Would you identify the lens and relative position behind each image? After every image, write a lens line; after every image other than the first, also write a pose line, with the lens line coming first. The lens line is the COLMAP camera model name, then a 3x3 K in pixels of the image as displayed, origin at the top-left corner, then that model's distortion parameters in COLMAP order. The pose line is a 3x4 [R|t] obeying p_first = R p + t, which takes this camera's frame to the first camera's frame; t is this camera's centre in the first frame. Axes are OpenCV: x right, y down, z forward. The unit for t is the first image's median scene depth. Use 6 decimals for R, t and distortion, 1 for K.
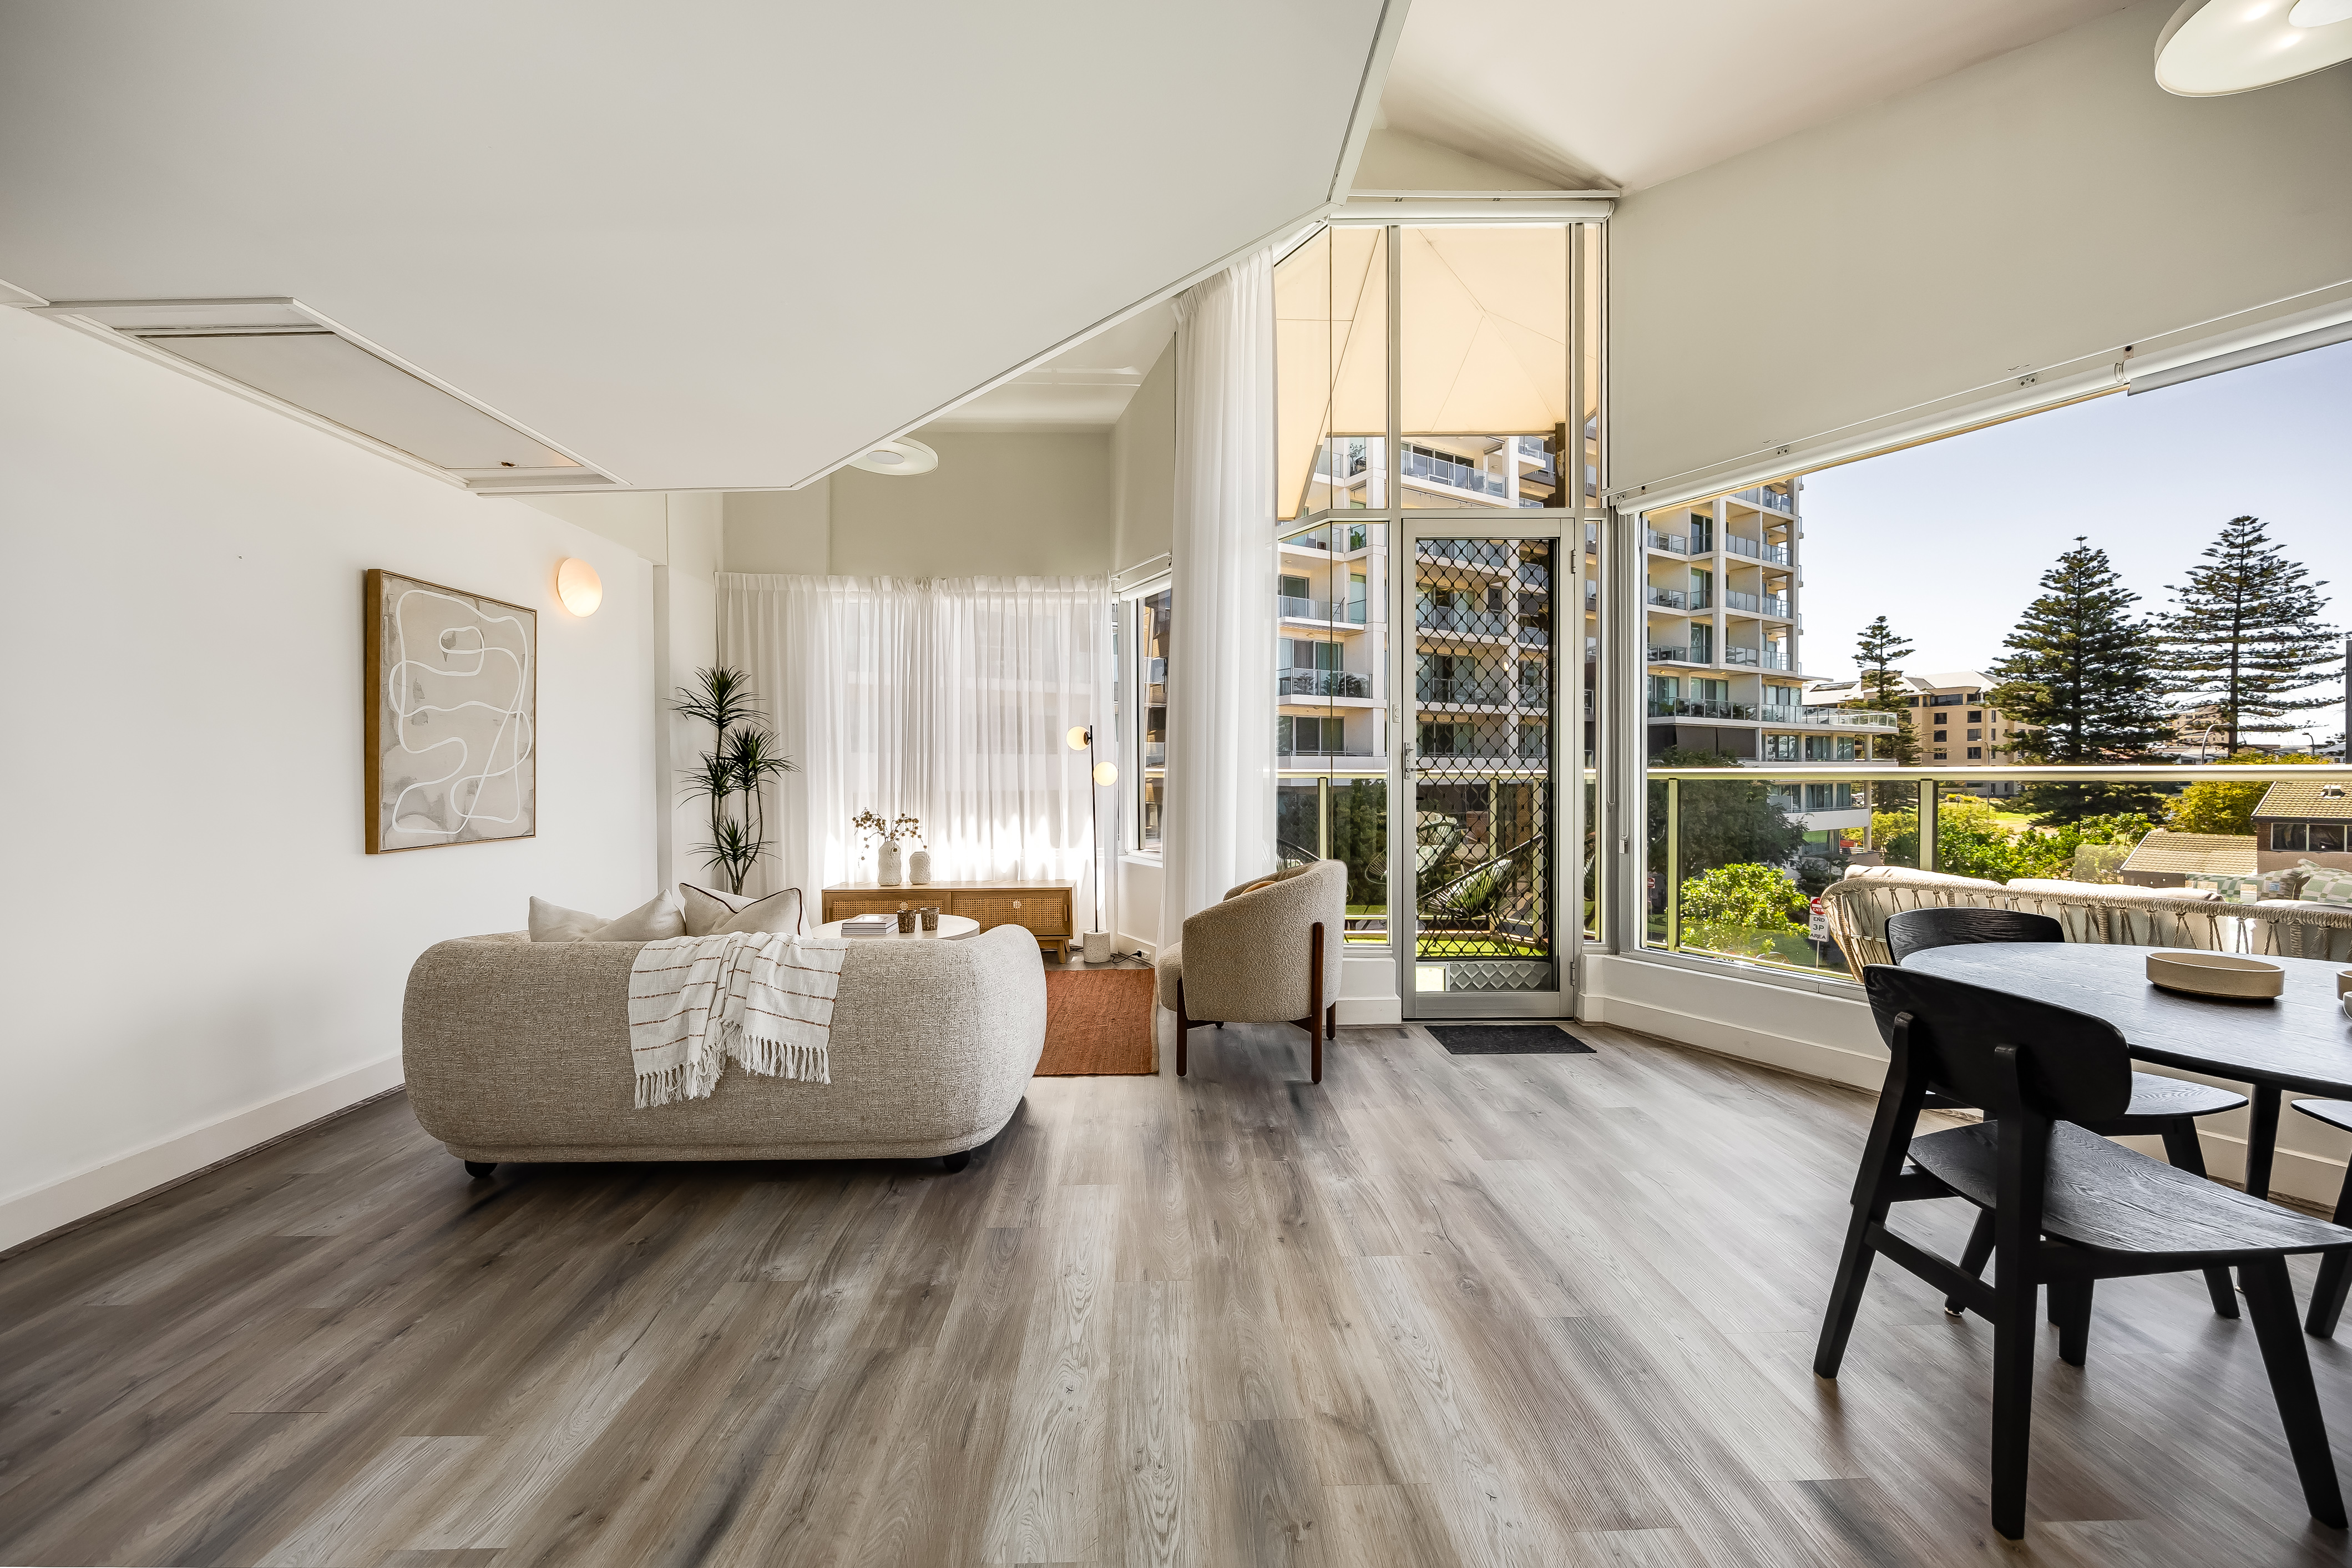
lens RADIAL K [[893.9, 0, 1165.5], [0, 893.9, 776.0], [0, 0, 1]] dist [-0.001041, 0.000060]
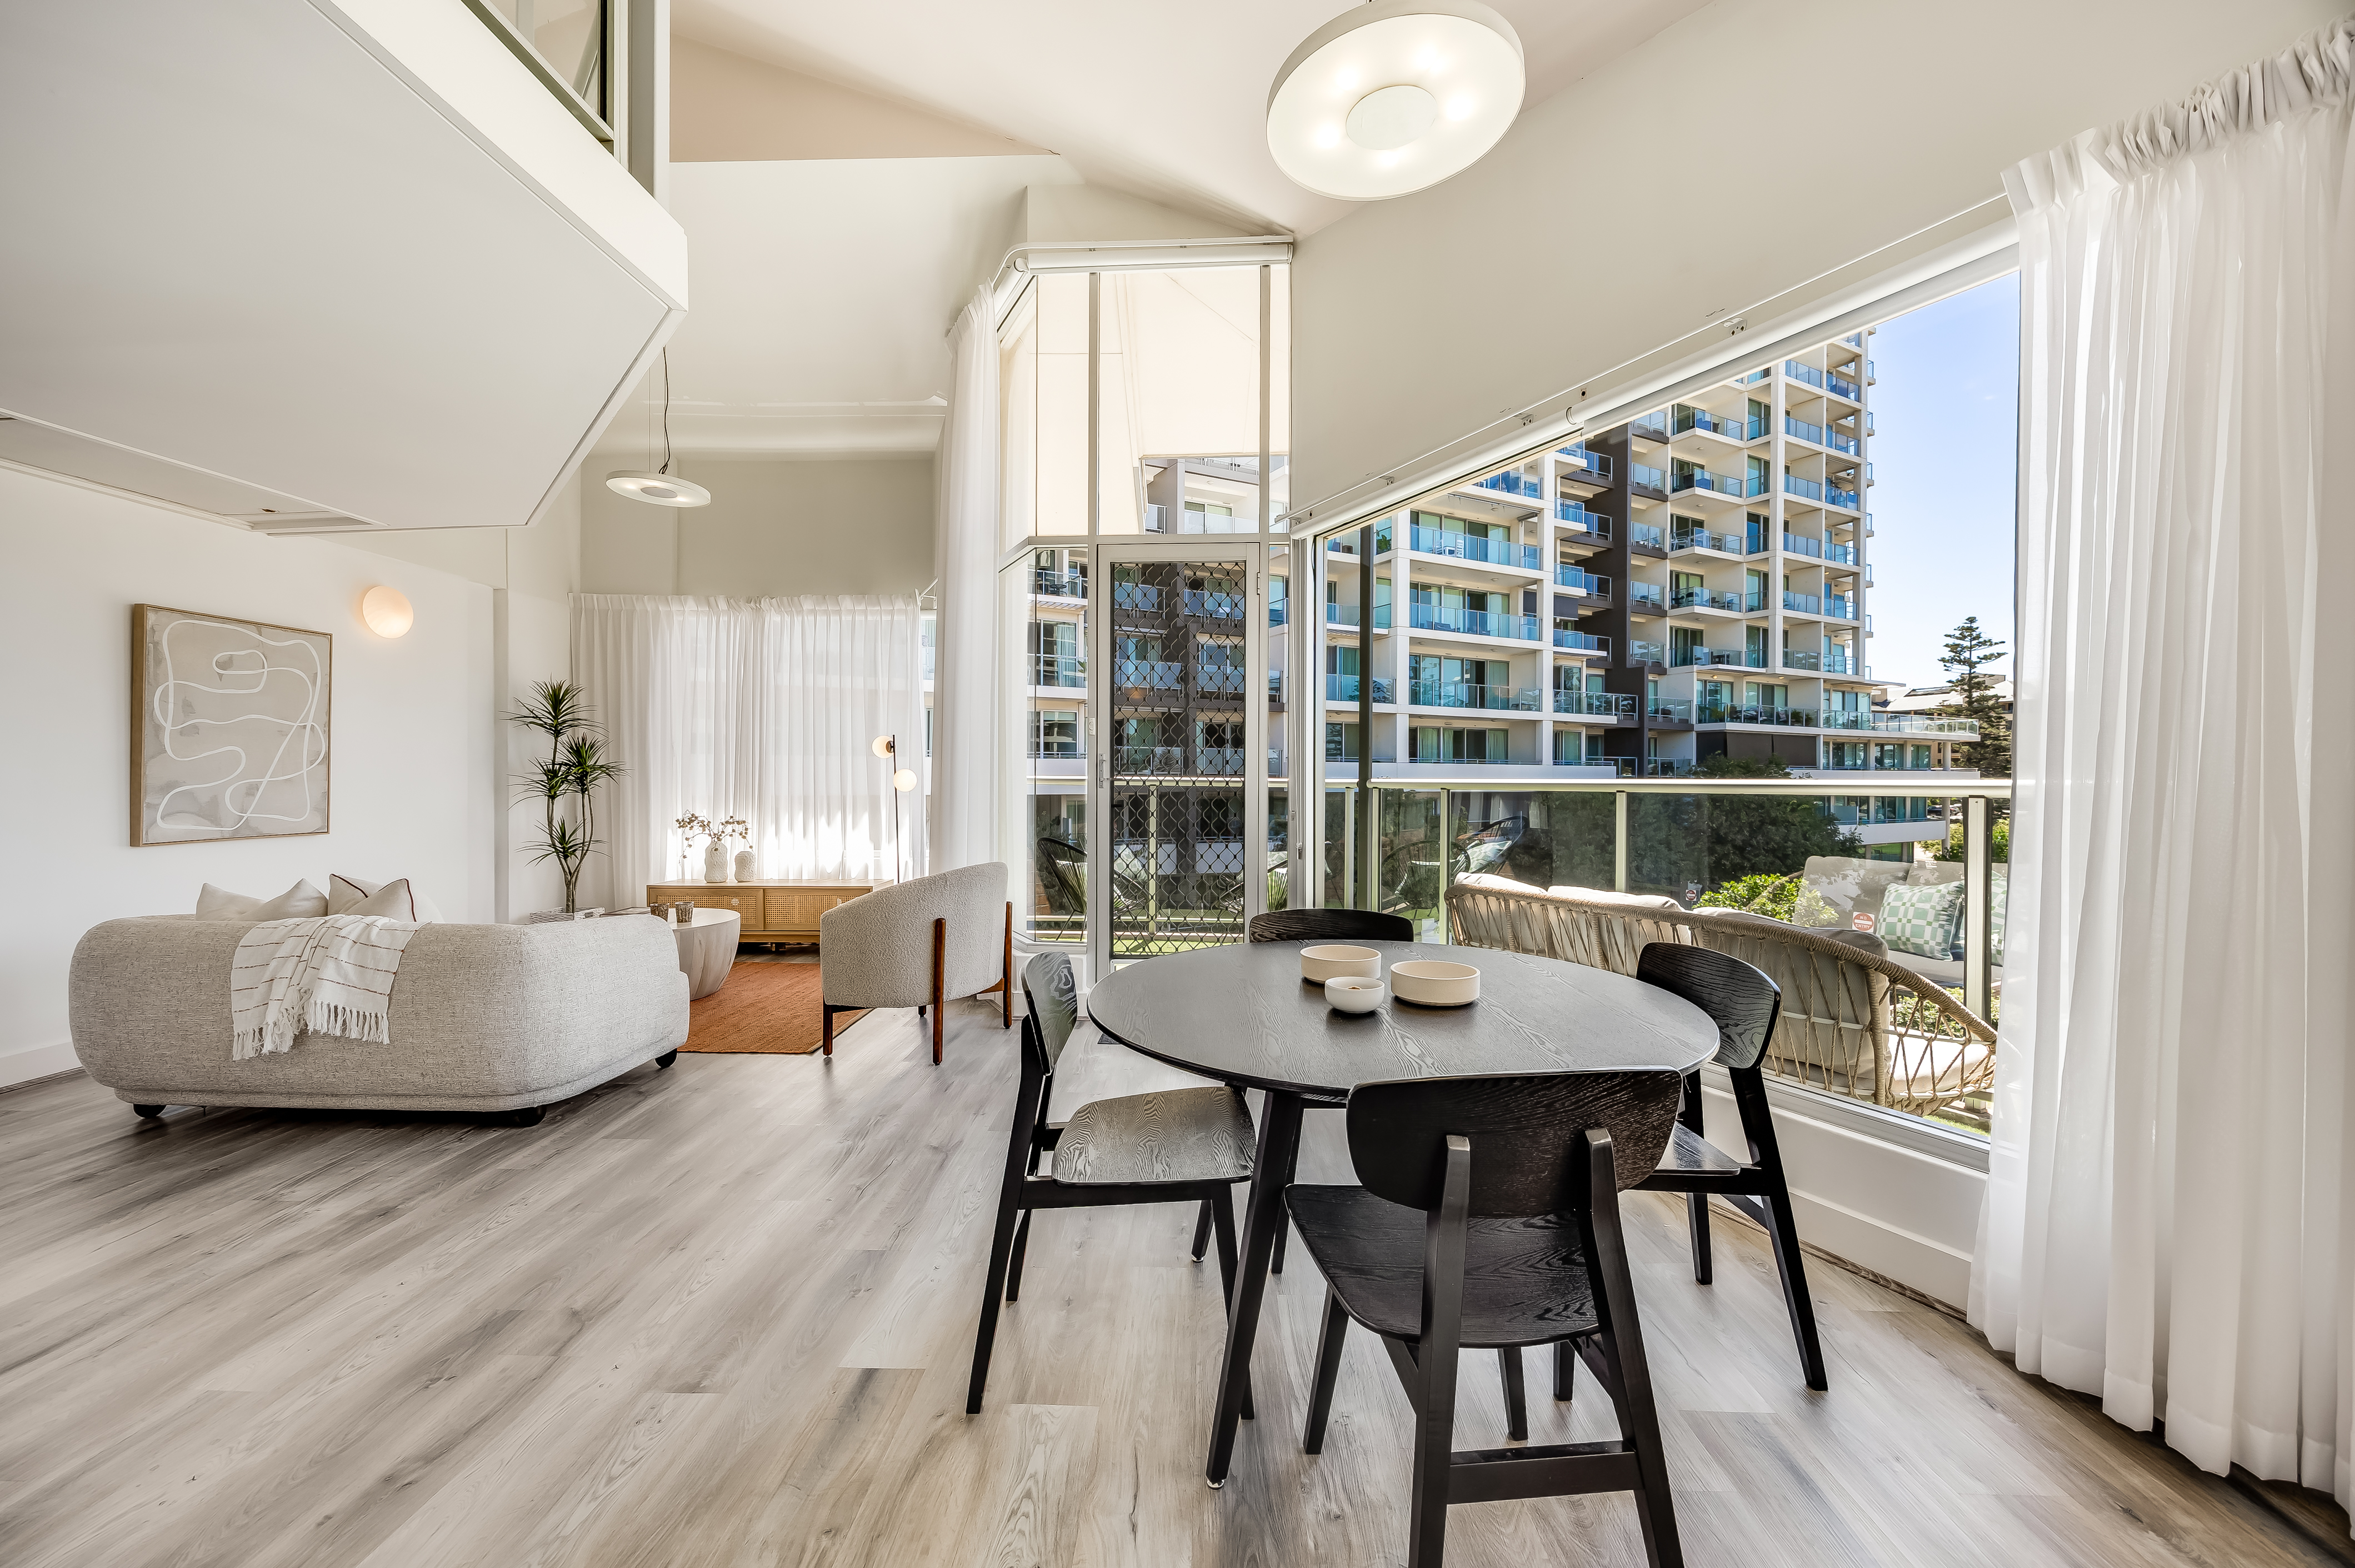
lens RADIAL K [[903.9, 0, 1172.1], [0, 903.9, 777.4], [0, 0, 1]] dist [-0.001076, -0.000145]
pose [[0.997994, 0.006809, -0.062944, 0.391857], [-0.007044, 0.999969, -0.003499, -0.006227], [0.062918, 0.003935, 0.998011, -0.069338]]
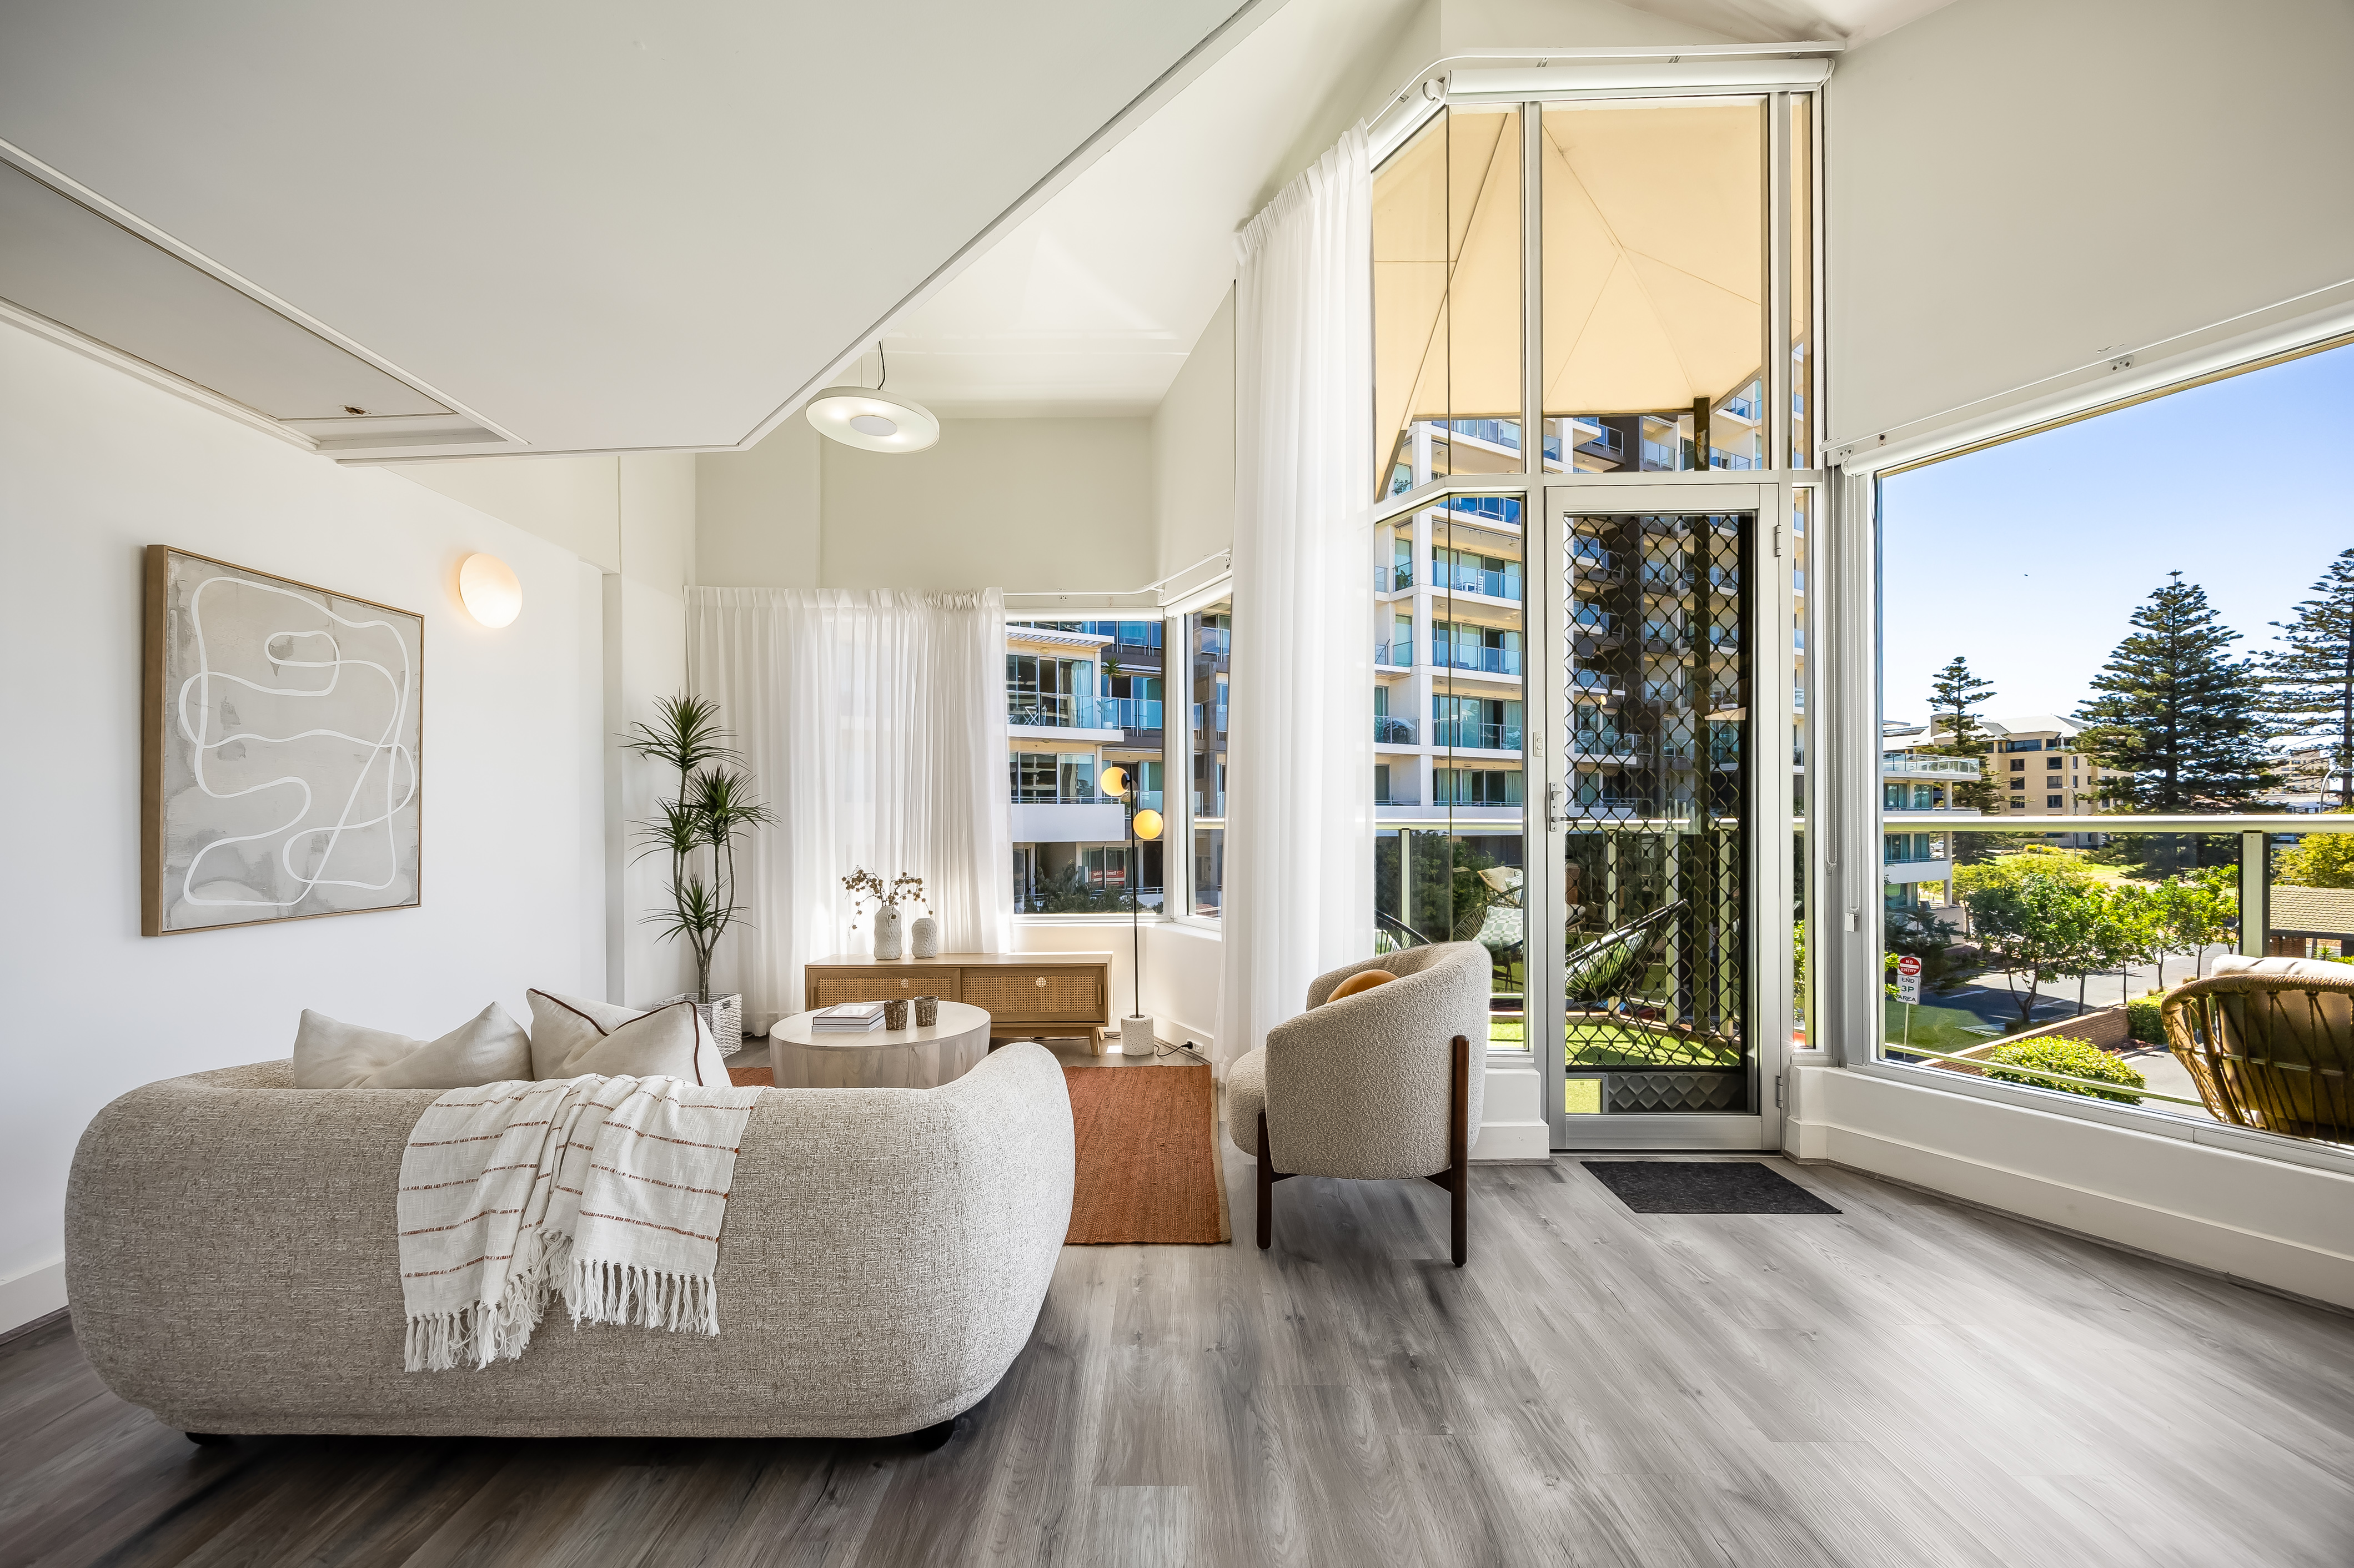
lens RADIAL K [[910.4, 0, 1169.0], [0, 910.4, 818.7], [0, 0, 1]] dist [-0.000453, -0.000150]
pose [[0.999461, -0.001358, -0.032791, -0.025807], [0.001061, 0.999958, -0.009079, -0.000492], [0.032802, 0.009039, 0.999421, 0.207393]]
